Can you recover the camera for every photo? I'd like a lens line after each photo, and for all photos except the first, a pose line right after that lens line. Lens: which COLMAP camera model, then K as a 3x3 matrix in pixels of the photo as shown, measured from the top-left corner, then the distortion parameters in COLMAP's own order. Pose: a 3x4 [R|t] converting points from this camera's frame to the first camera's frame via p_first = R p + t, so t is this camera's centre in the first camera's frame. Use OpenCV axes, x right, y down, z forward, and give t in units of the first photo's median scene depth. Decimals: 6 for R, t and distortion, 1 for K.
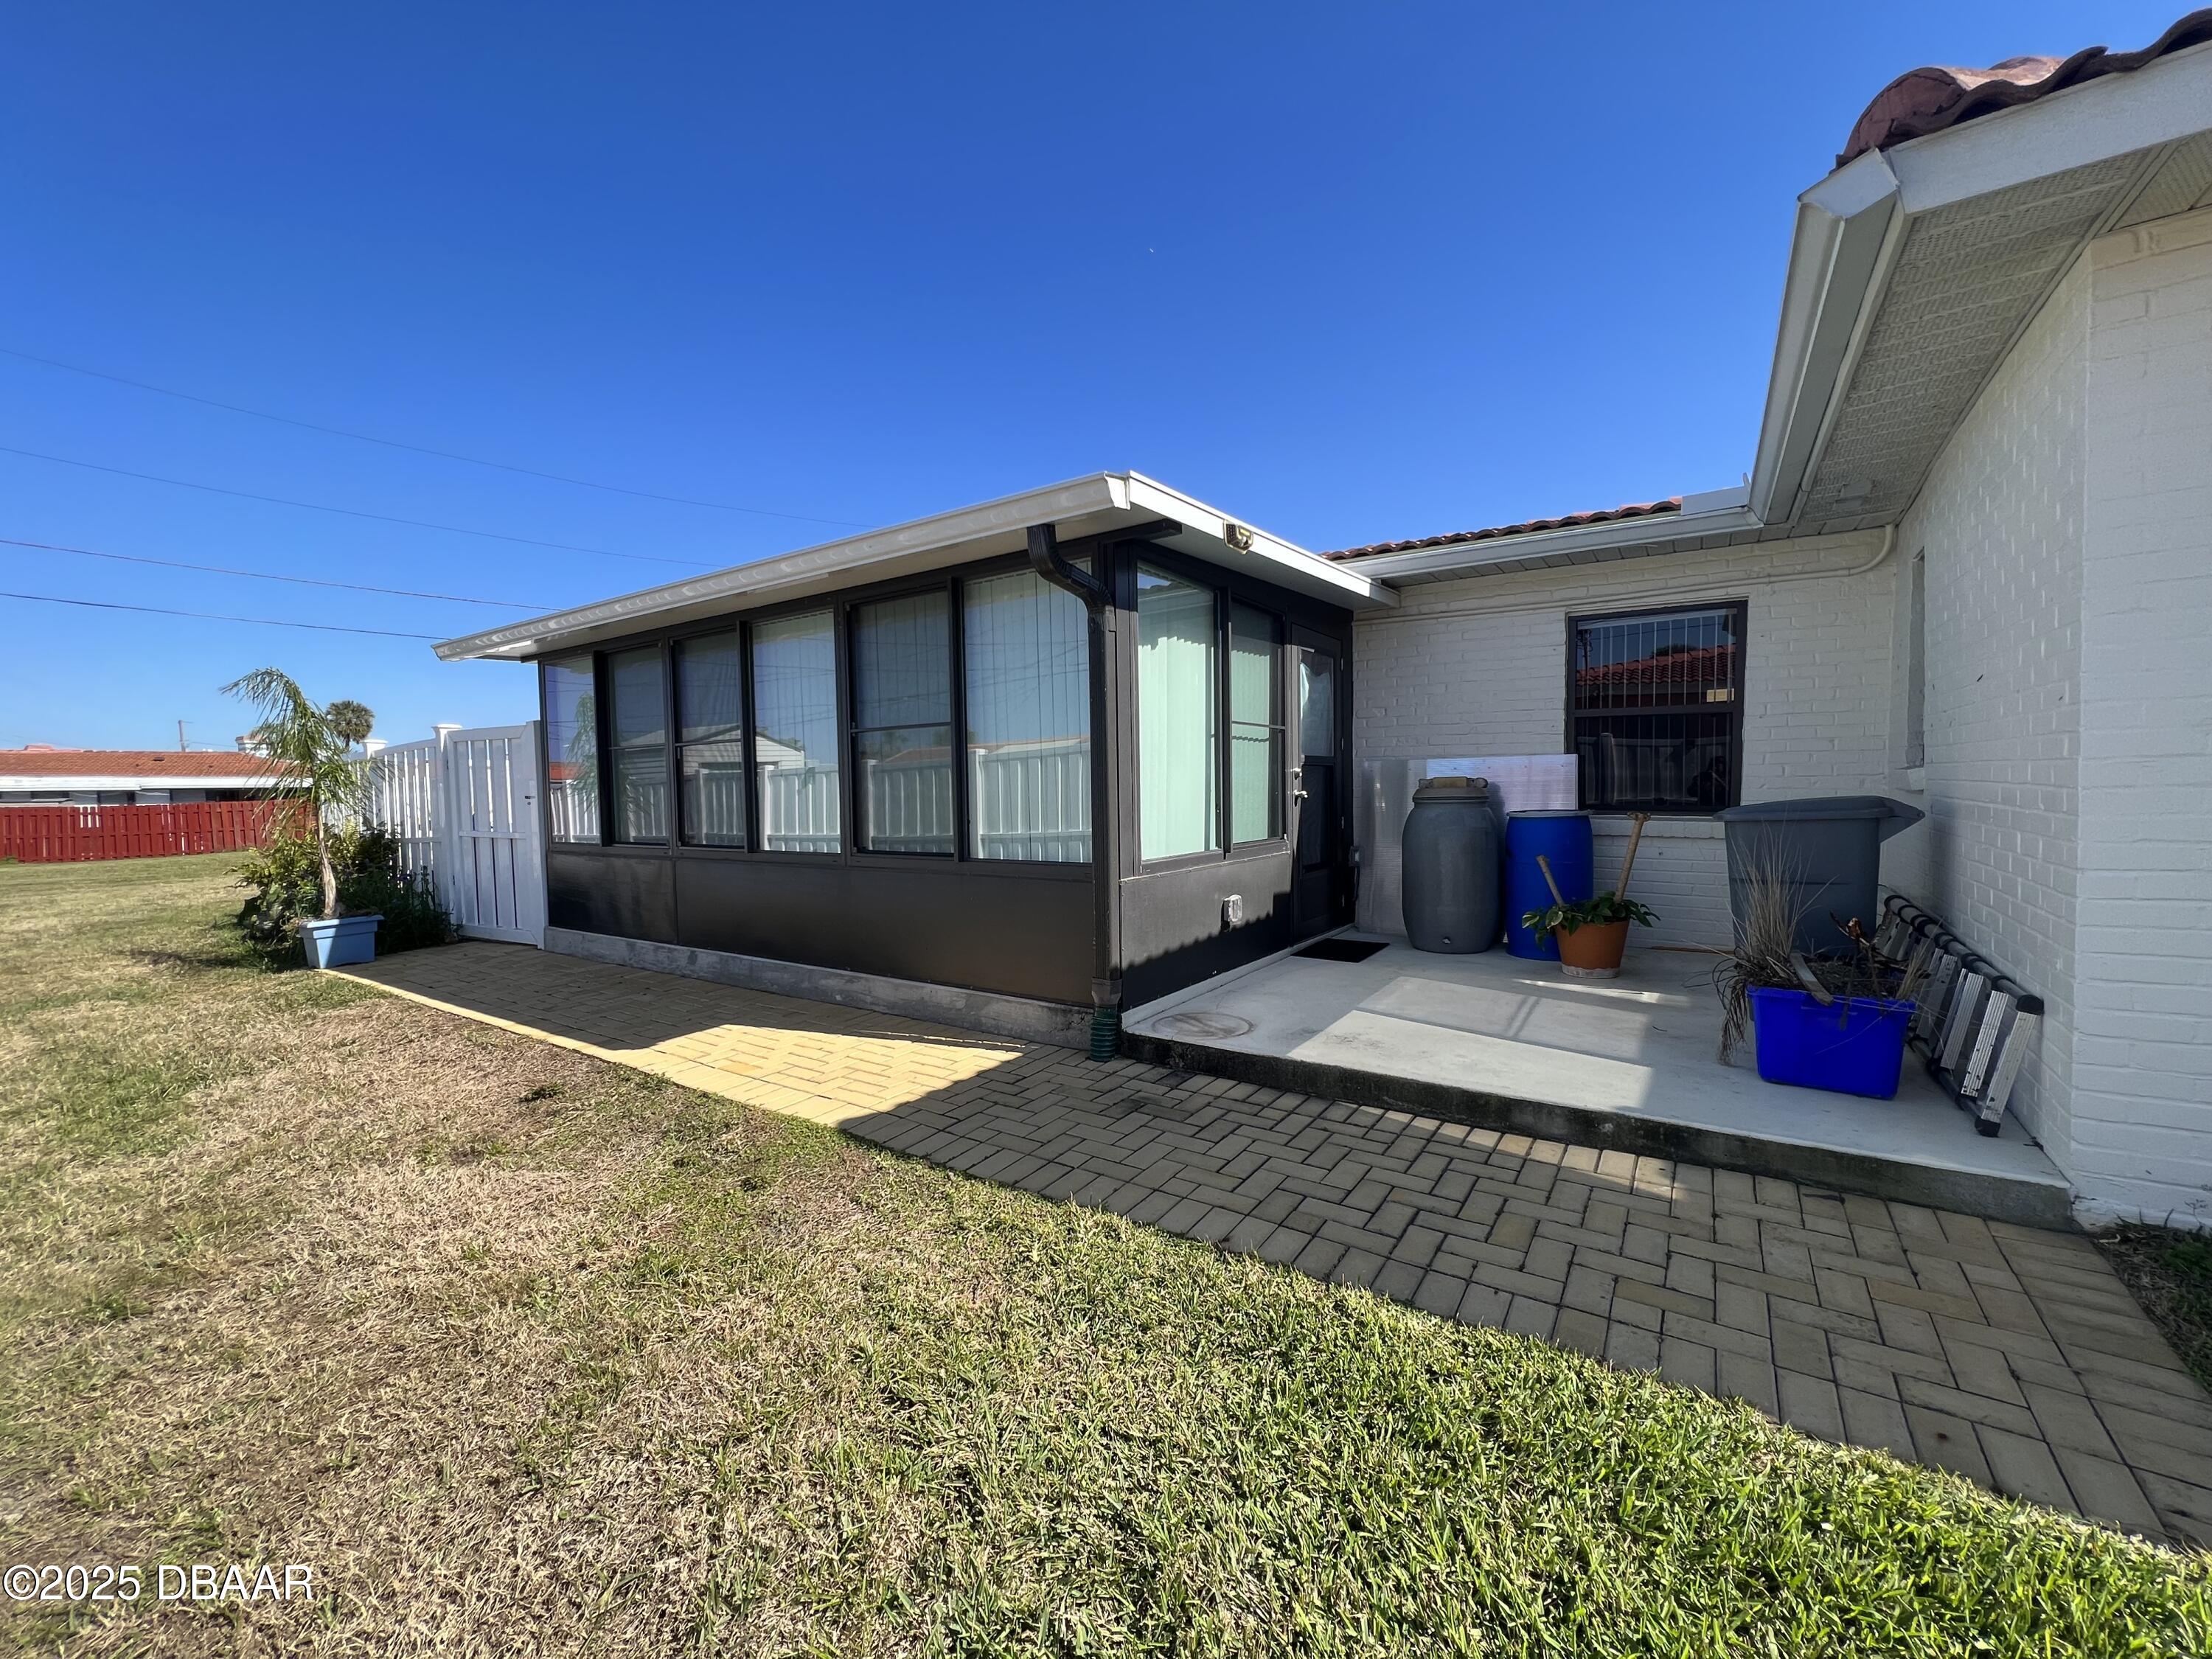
lens RADIAL K [[886.3, 0, 1107.5], [0, 886.3, 830.7], [0, 0, 1]] dist [-0.004039, 0.000969]
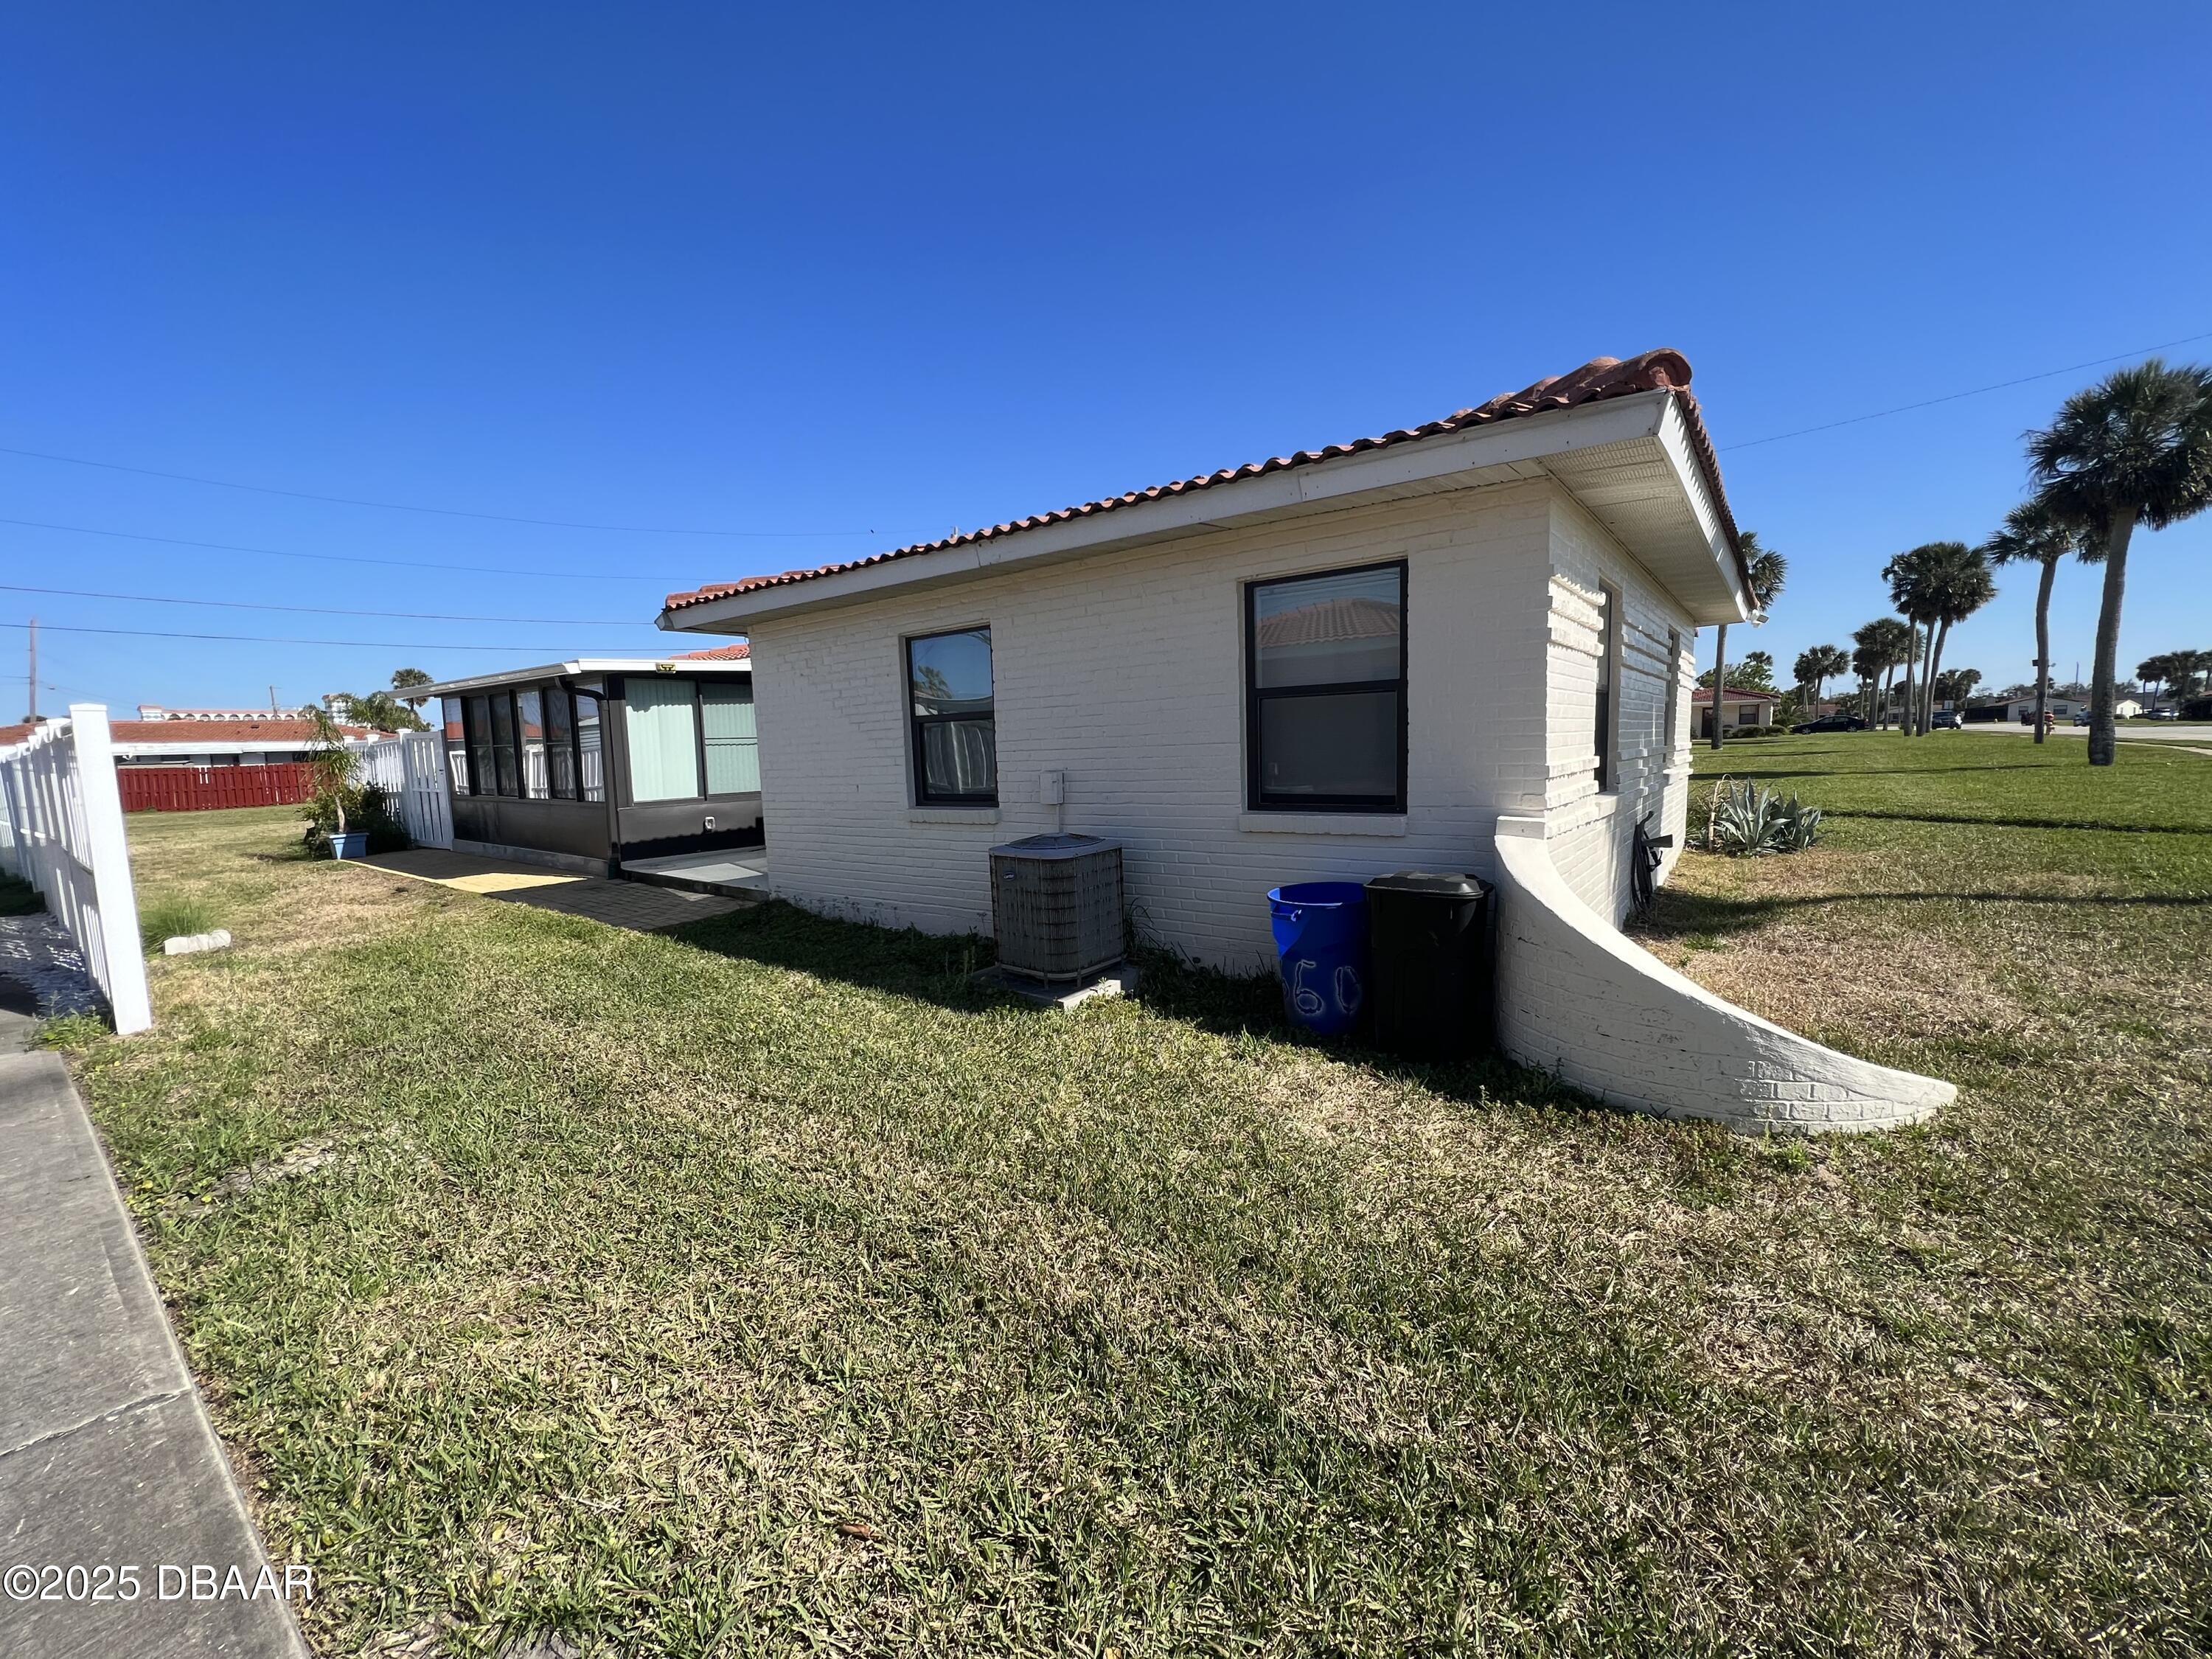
lens RADIAL K [[886.3, 0, 1104.7], [0, 886.3, 823.7], [0, 0, 1]] dist [-0.004039, 0.000969]
pose [[0.998287, -0.004001, -0.058368, 0.733703], [0.007032, 0.998631, 0.051828, -0.010358], [0.058081, -0.052149, 0.996949, -0.679100]]
